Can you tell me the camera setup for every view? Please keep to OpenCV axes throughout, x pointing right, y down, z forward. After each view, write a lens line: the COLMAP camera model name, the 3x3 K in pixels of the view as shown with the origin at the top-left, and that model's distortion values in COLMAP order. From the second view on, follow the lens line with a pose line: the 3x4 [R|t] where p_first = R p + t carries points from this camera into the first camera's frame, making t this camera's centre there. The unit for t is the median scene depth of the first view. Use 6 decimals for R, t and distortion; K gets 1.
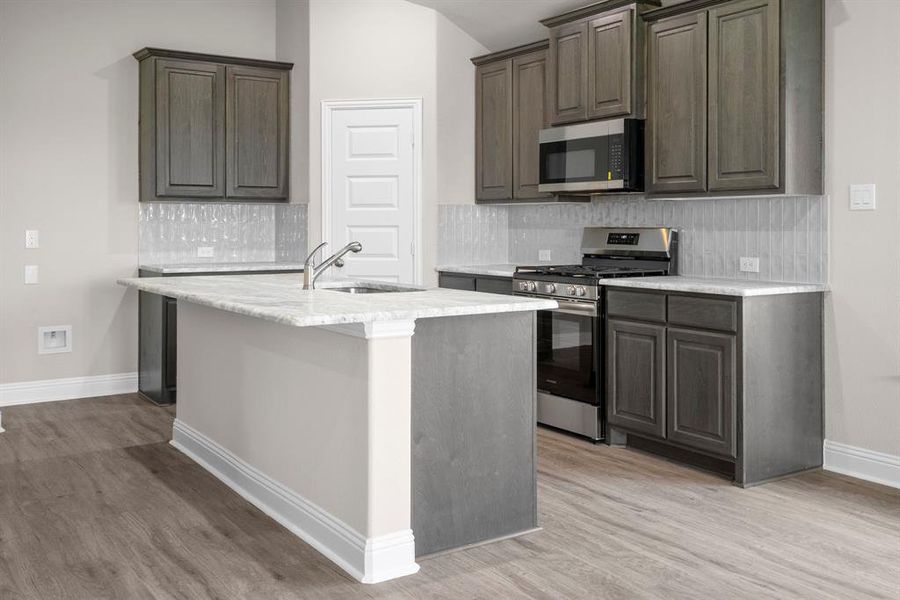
lens RADIAL K [[863.3, 0, 453.9], [0, 863.3, 229.2], [0, 0, 1]] dist [0.029423, 0.004710]
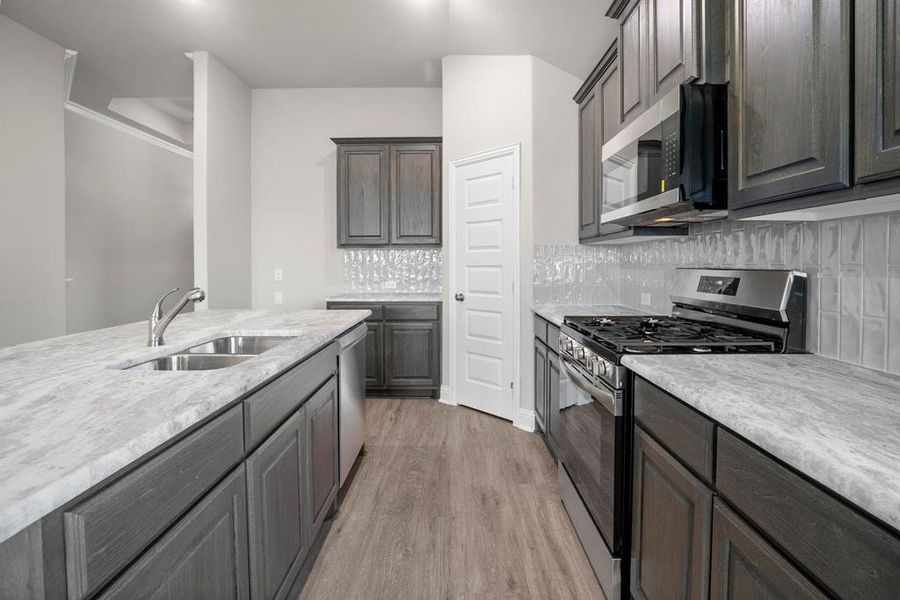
lens RADIAL K [[420.0, 0, 453.0], [0, 420.0, 273.2], [0, 0, 1]] dist [-0.031238, 0.000398]
pose [[0.828620, 0.008976, -0.559740, 0.218318], [-0.000079, 0.999873, 0.015916, -0.003669], [0.559812, -0.013144, 0.828515, 0.651289]]
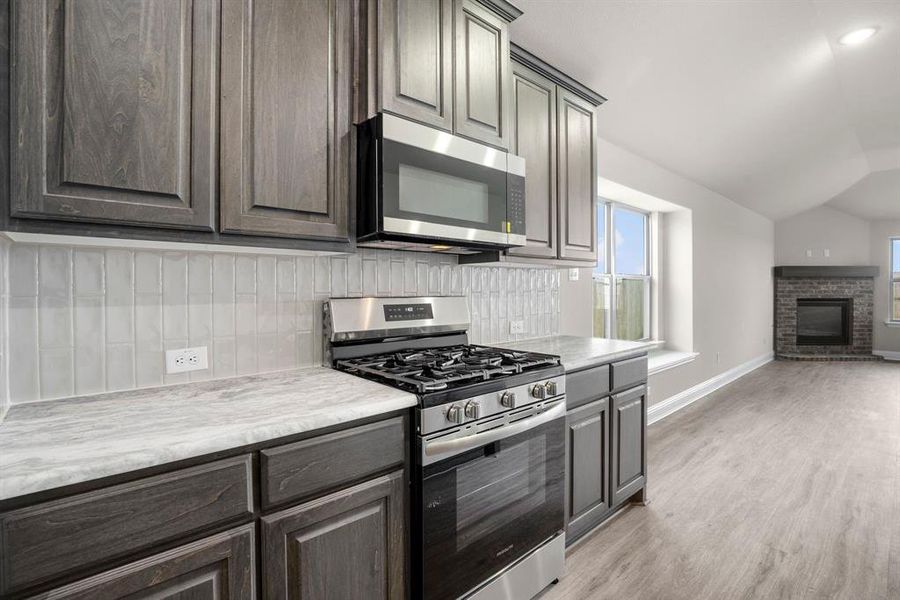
lens RADIAL K [[426.4, 0, 449.0], [0, 426.4, 294.2], [0, 0, 1]] dist [-0.027662, 0.000612]
pose [[-0.140752, -0.012992, 0.989960, -0.174583], [0.008533, 0.999861, 0.014335, -0.009219], [-0.990008, 0.010465, -0.140621, 1.079842]]
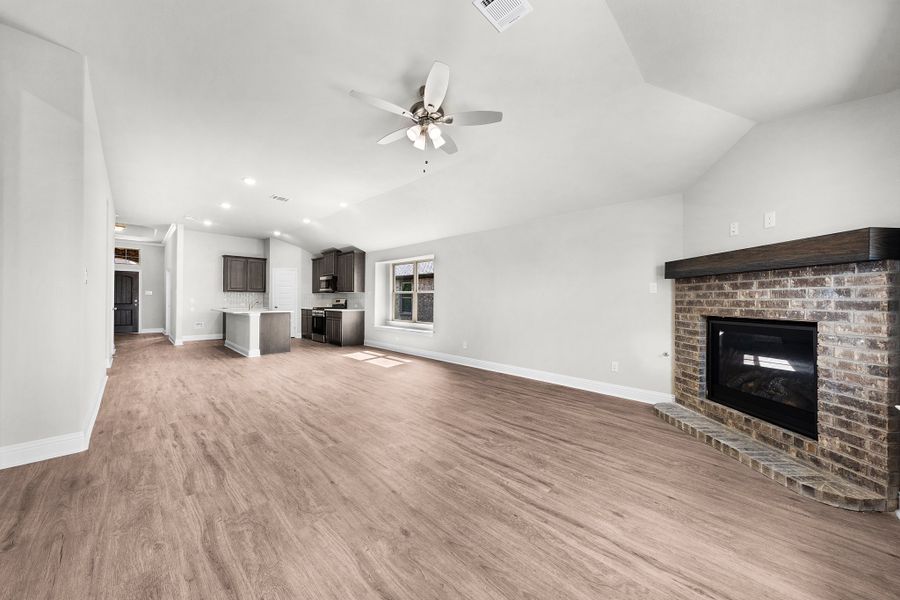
lens RADIAL K [[309.4, 0, 448.6], [0, 309.4, 297.9], [0, 0, 1]] dist [0.000443, 0.000029]
pose [[0.979819, 0.008015, 0.199728, 0.475317], [-0.005366, 0.999890, -0.013800, 0.013885], [-0.199817, 0.012450, 0.979754, -0.788837]]
